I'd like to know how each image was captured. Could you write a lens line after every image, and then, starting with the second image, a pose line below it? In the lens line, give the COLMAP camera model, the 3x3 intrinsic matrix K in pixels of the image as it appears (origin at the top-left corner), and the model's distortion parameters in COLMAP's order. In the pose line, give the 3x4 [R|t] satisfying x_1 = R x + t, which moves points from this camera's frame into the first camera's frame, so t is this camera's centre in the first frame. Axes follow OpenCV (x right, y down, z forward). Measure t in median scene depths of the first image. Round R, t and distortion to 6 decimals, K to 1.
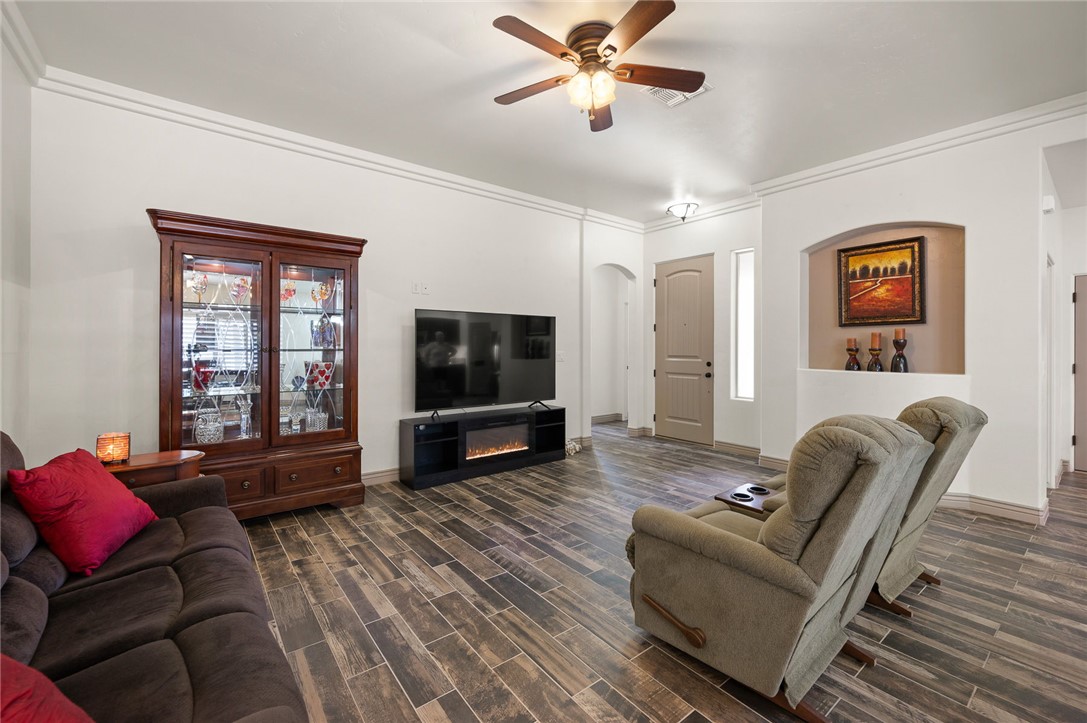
lens RADIAL K [[448.5, 0, 551.3], [0, 448.5, 344.9], [0, 0, 1]] dist [-0.001059, 0.001750]
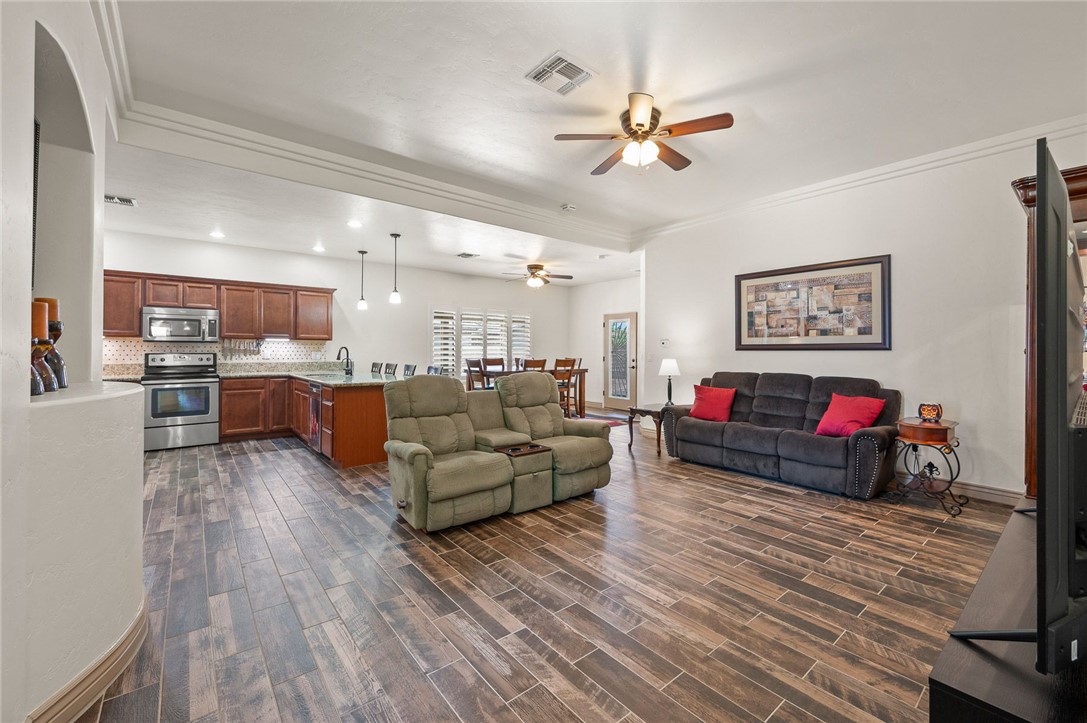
lens RADIAL K [[448.5, 0, 554.9], [0, 448.5, 347.2], [0, 0, 1]] dist [-0.001059, 0.001750]
pose [[-0.999749, -0.009614, -0.020249, 0.247767], [-0.009413, 0.999906, -0.010010, 0.016858], [0.020344, -0.009817, -0.999745, 1.576071]]
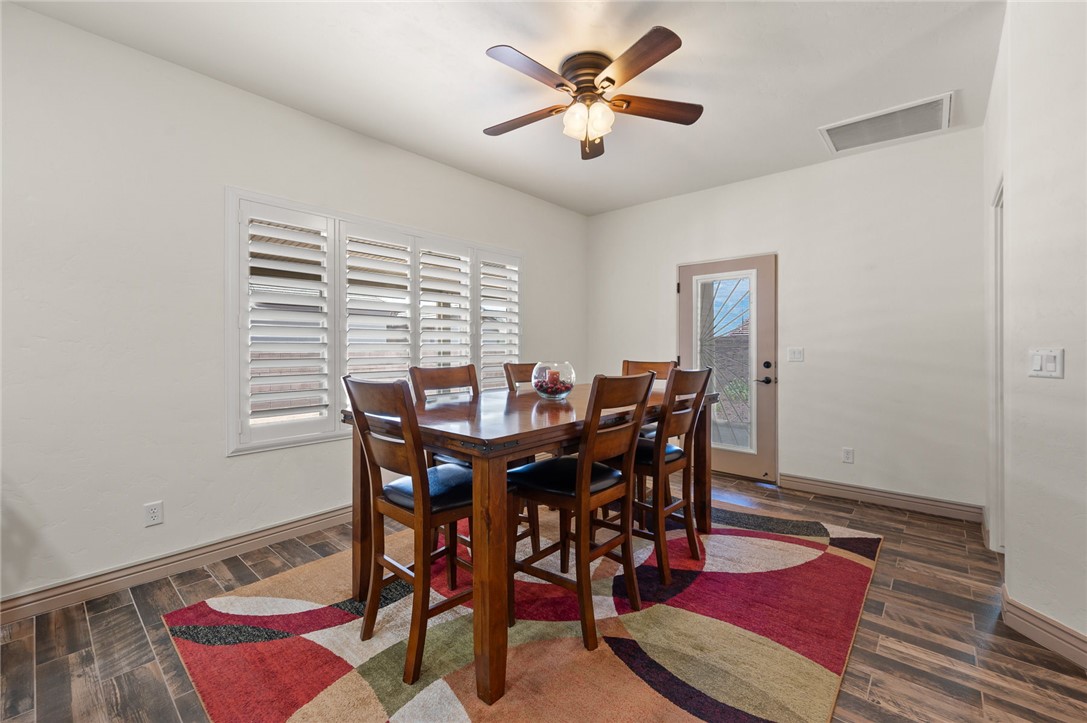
lens RADIAL K [[448.5, 0, 545.8], [0, 448.5, 355.1], [0, 0, 1]] dist [-0.001059, 0.001750]
pose [[-0.984424, 0.001082, -0.175806, 0.469946], [-0.000595, 0.999955, 0.009490, 0.026705], [0.175808, 0.009447, -0.984379, 0.124155]]
